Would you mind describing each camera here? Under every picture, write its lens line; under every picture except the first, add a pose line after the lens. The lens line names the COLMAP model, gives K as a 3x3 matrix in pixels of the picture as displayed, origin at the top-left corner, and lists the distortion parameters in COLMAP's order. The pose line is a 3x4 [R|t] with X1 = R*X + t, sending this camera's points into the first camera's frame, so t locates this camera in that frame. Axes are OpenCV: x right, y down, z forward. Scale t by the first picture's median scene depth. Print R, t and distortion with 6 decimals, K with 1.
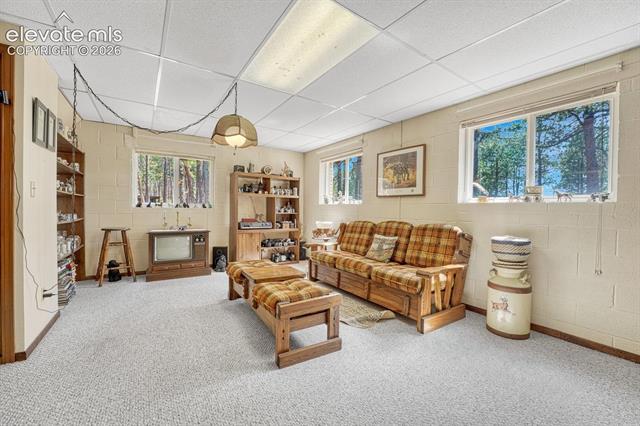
lens RADIAL K [[260.7, 0, 308.3], [0, 260.7, 212.1], [0, 0, 1]] dist [-0.024564, 0.001581]
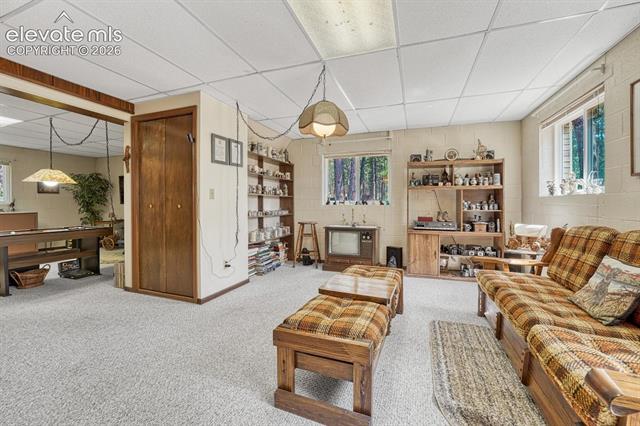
lens RADIAL K [[260.7, 0, 315.4], [0, 260.7, 207.9], [0, 0, 1]] dist [-0.024564, 0.001581]
pose [[0.613295, -0.003527, -0.789846, 0.247703], [-0.001724, 0.999982, -0.005805, 0.001639], [0.789852, 0.004922, 0.613278, 0.259602]]
